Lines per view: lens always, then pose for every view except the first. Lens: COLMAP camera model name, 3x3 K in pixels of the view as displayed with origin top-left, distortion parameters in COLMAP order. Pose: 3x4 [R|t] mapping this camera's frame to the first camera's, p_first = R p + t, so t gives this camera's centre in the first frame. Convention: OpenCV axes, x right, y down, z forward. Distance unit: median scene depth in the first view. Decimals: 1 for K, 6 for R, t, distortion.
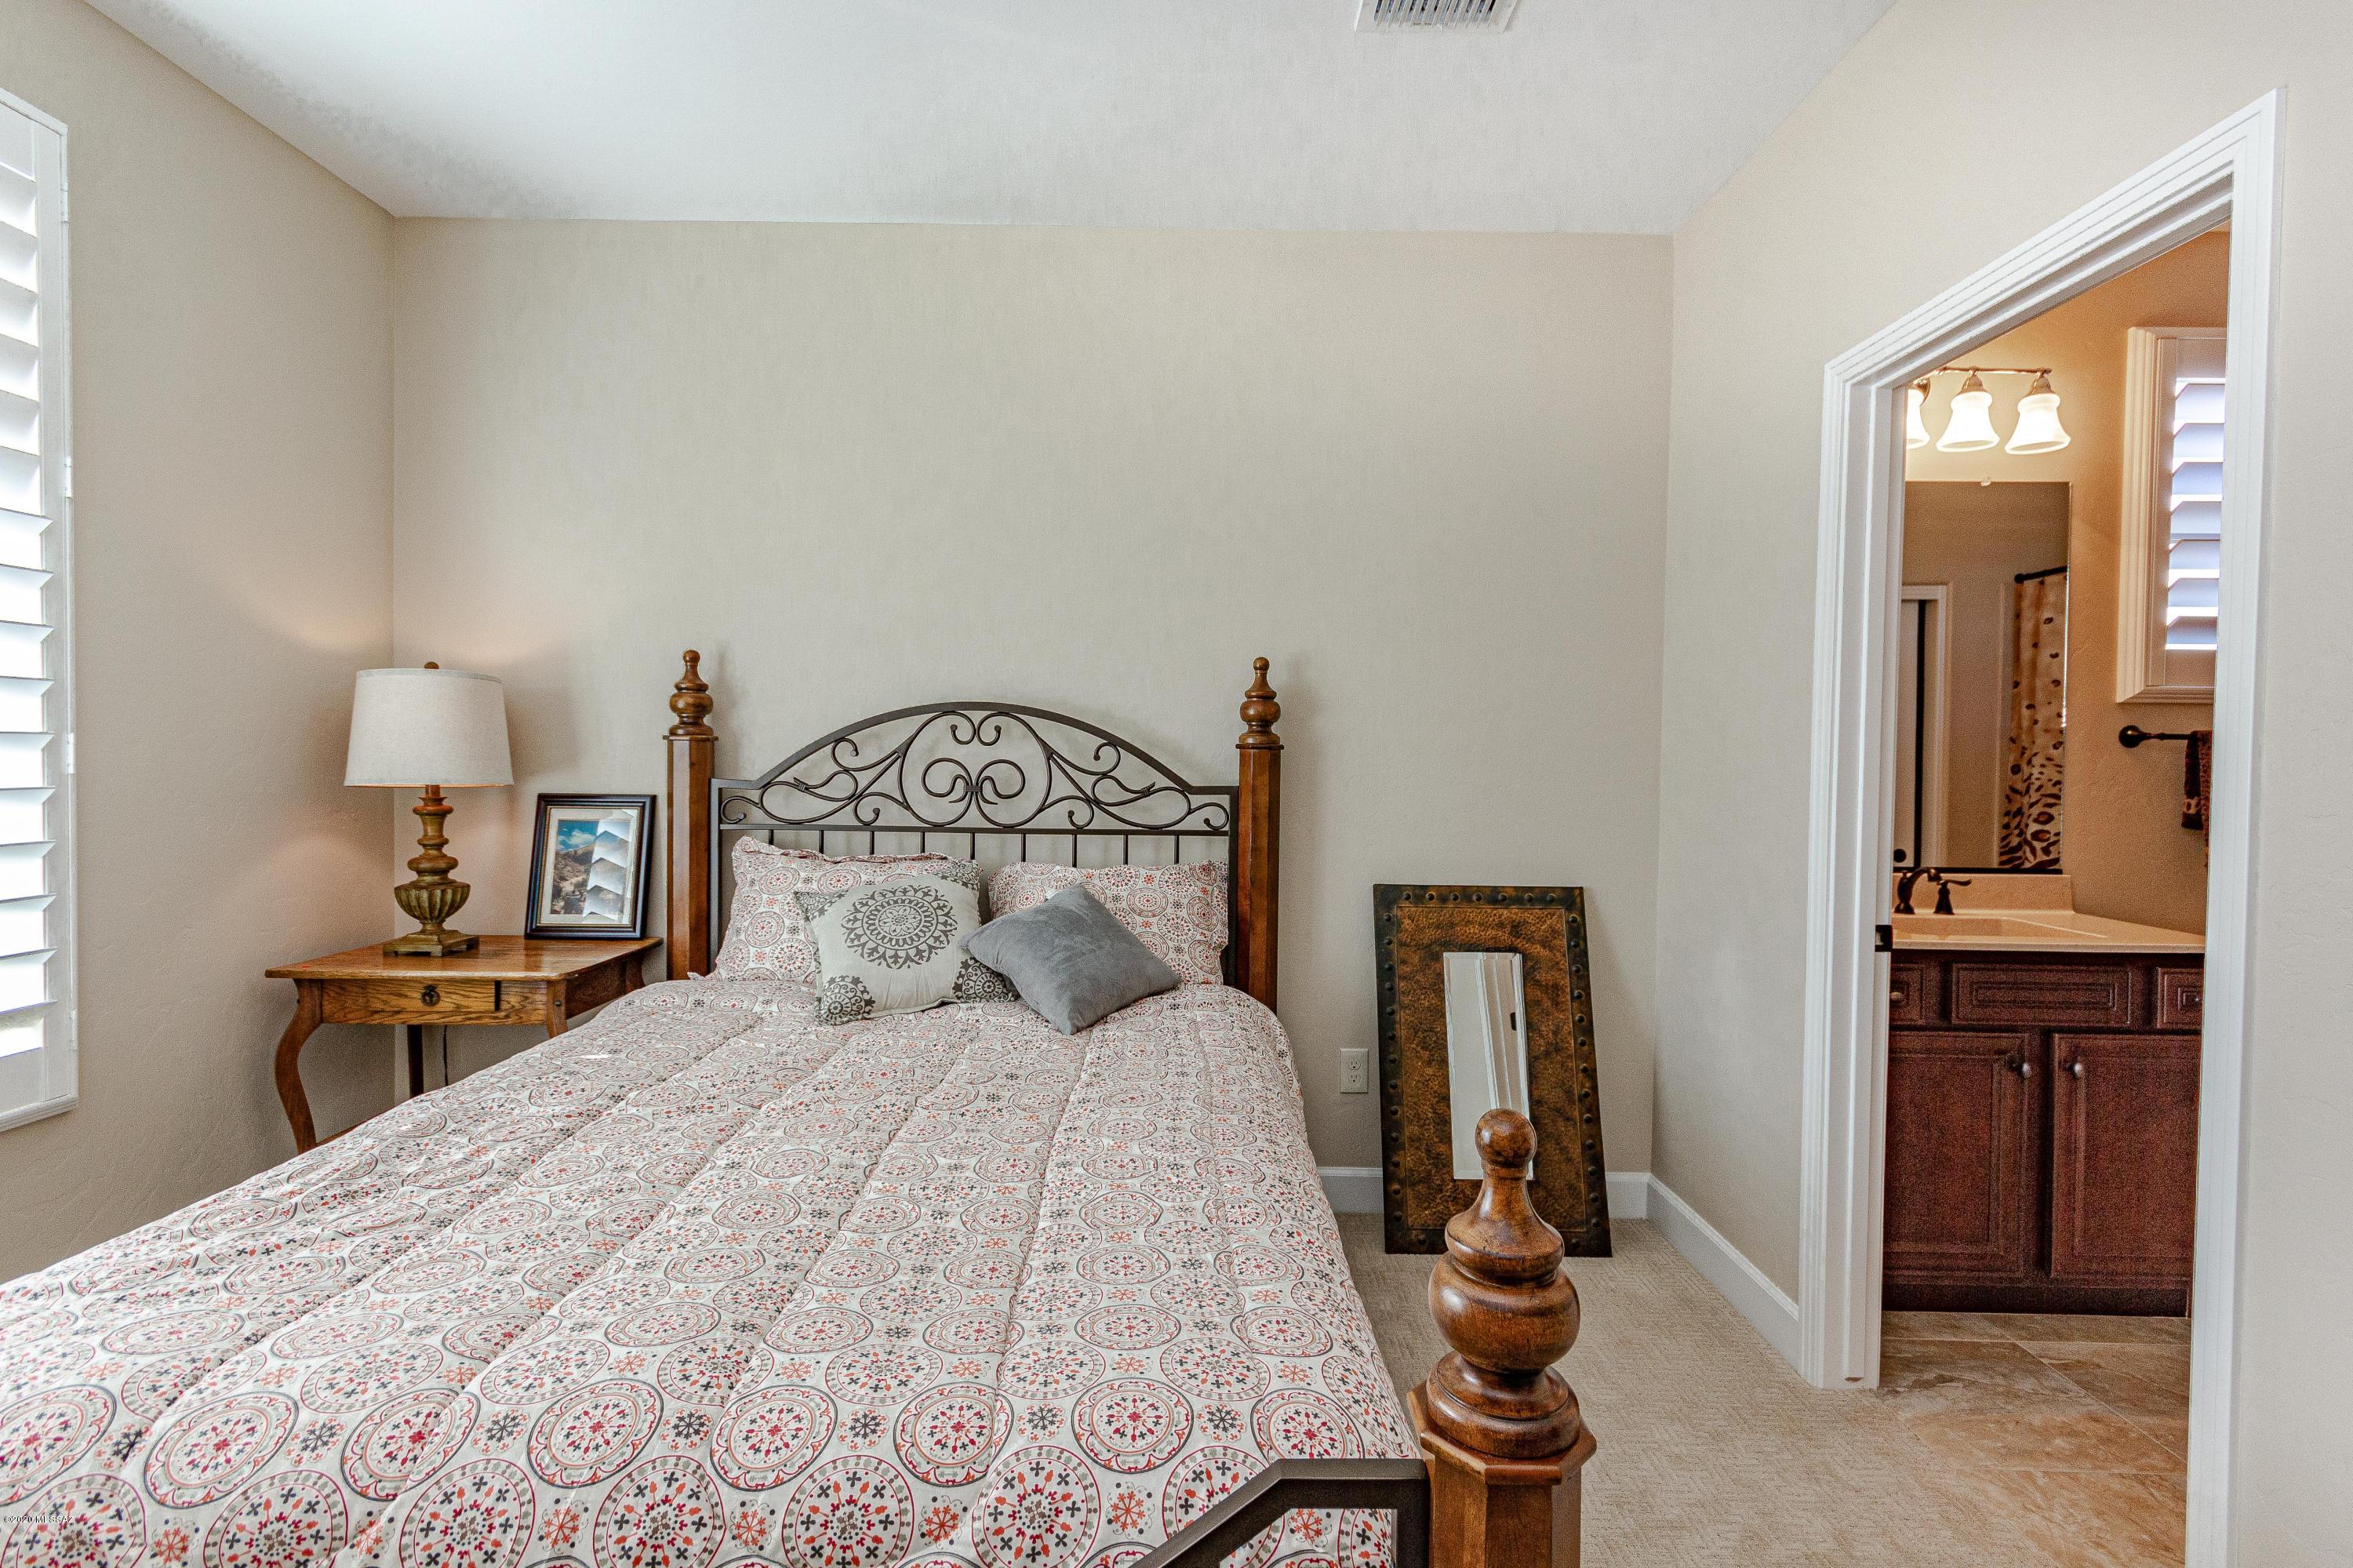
lens RADIAL K [[1076.9, 0, 1196.2], [0, 1076.9, 787.6], [0, 0, 1]] dist [0.002374, -0.000354]
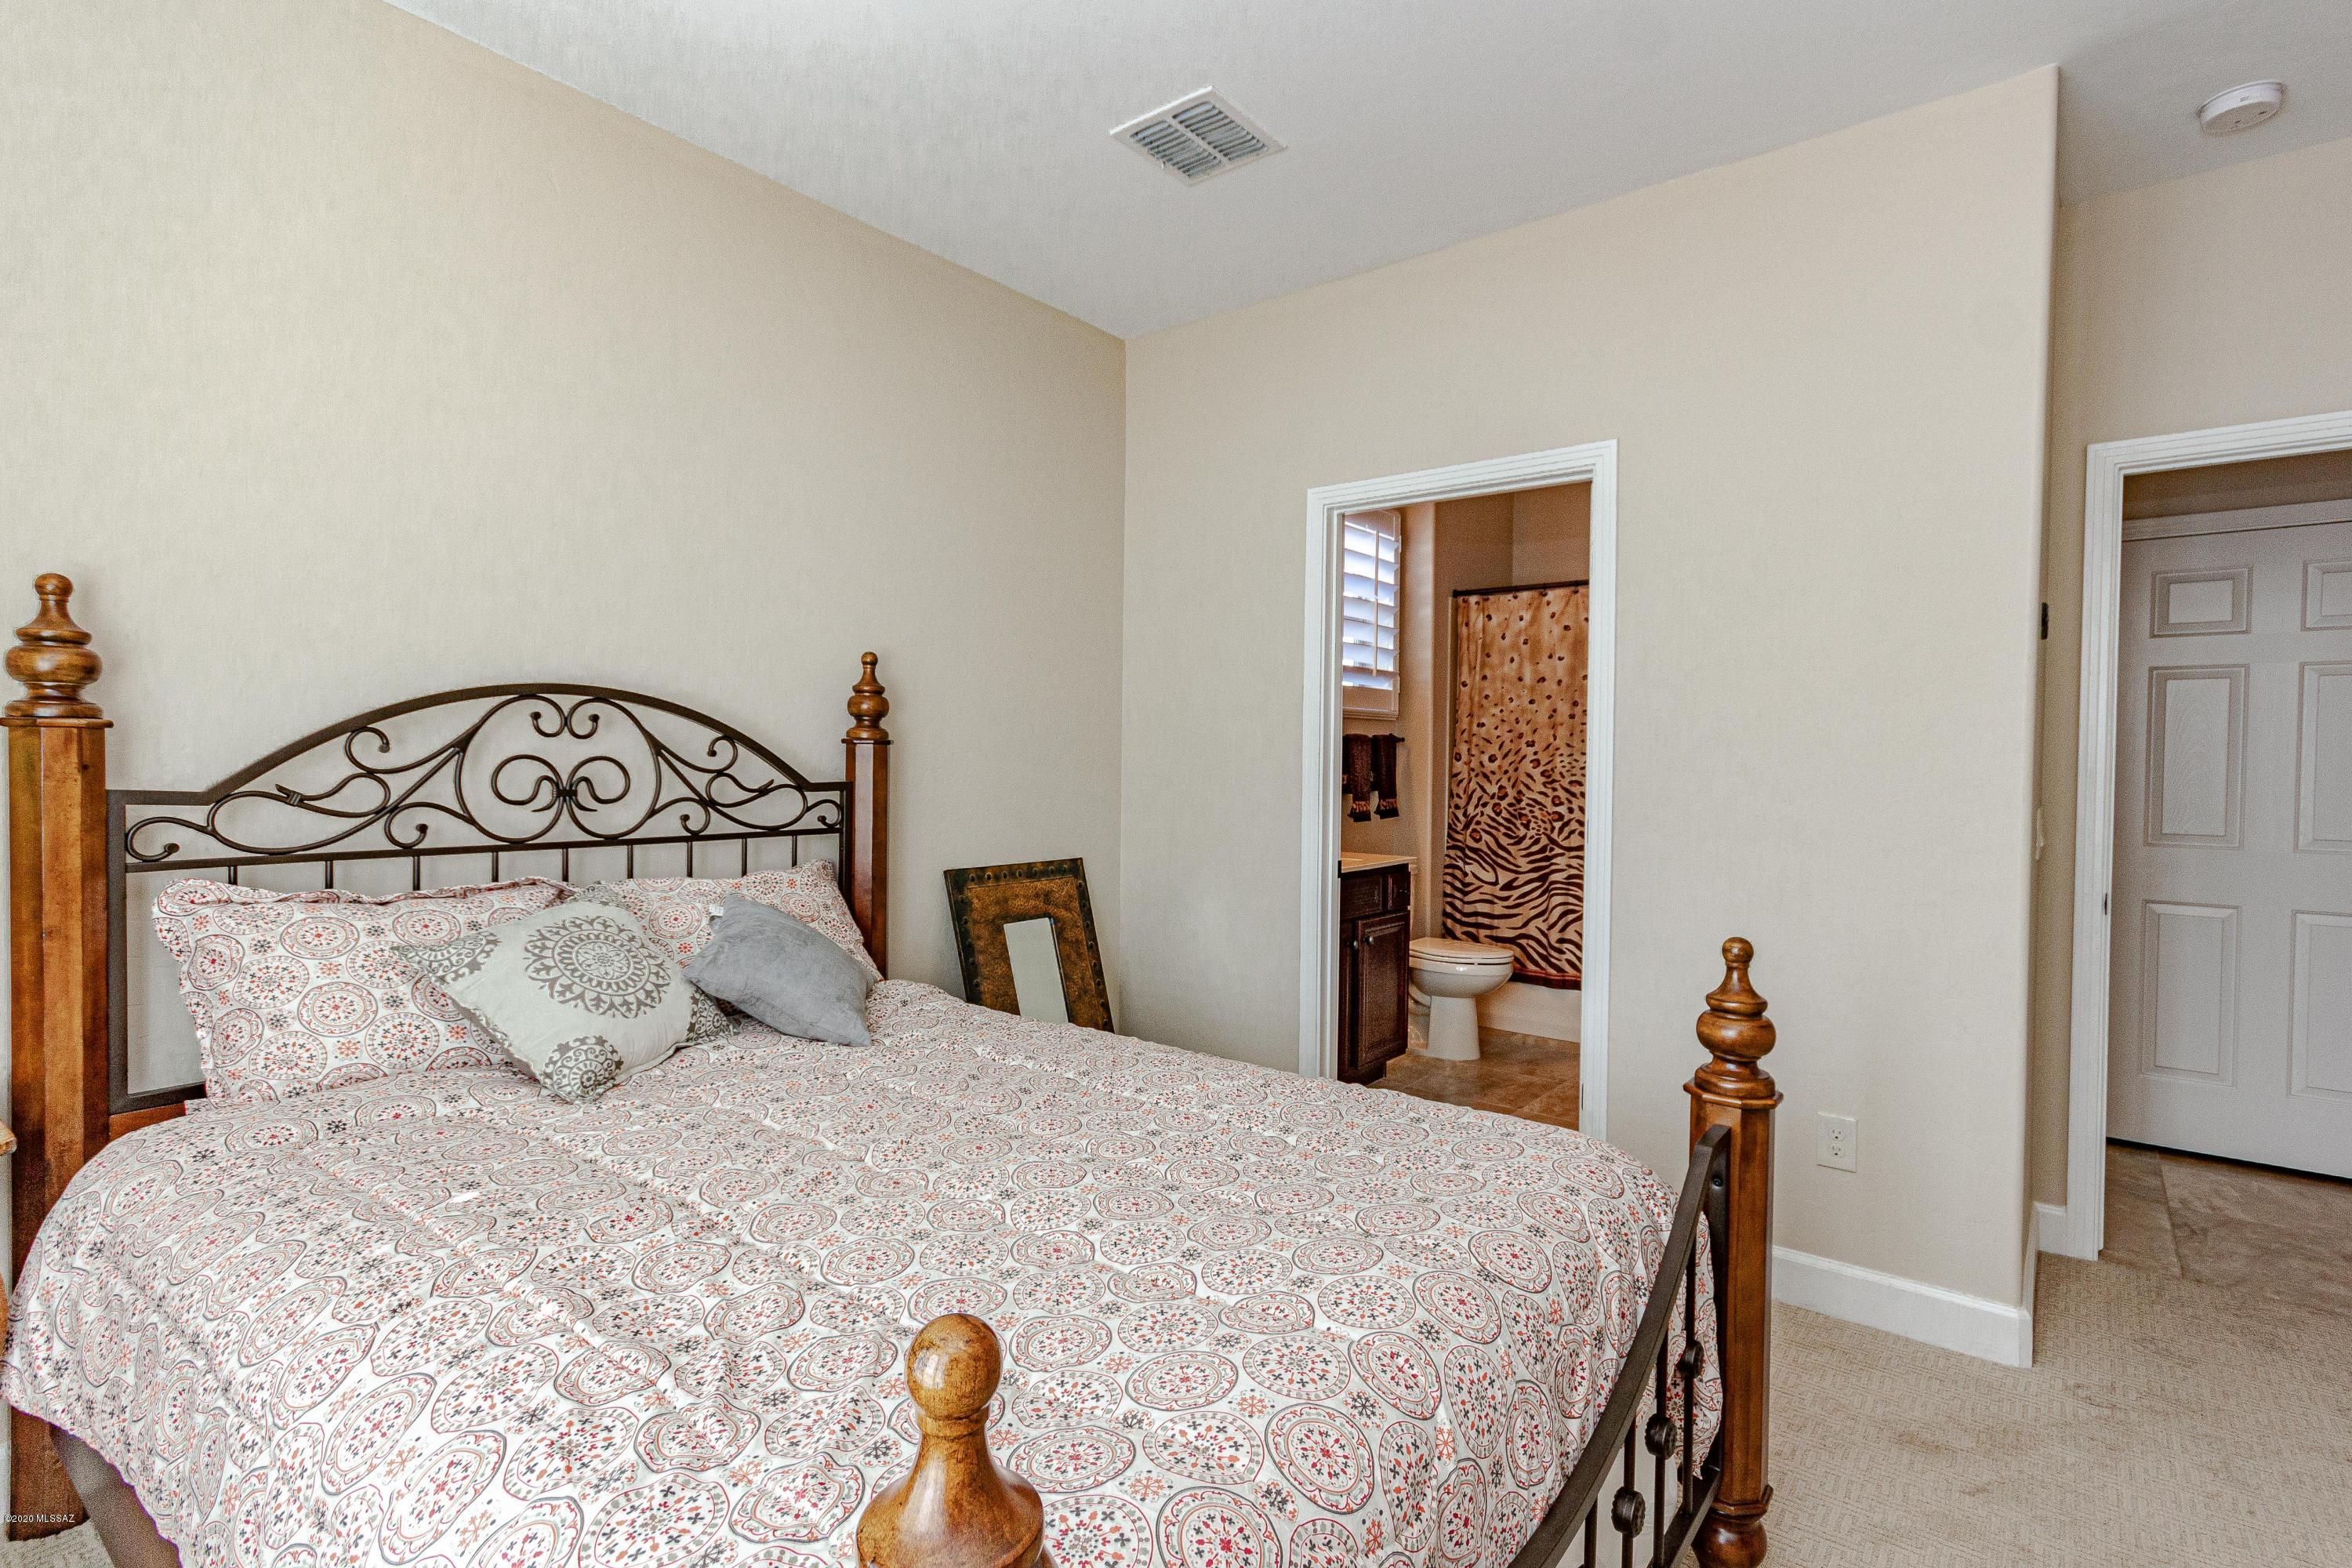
lens RADIAL K [[1076.4, 0, 1194.5], [0, 1076.4, 781.3], [0, 0, 1]] dist [0.002374, -0.000354]
pose [[0.638055, -0.024703, 0.769594, -0.521428], [0.017928, 0.999691, 0.017225, -0.012862], [-0.769782, 0.002807, 0.638301, 0.133143]]
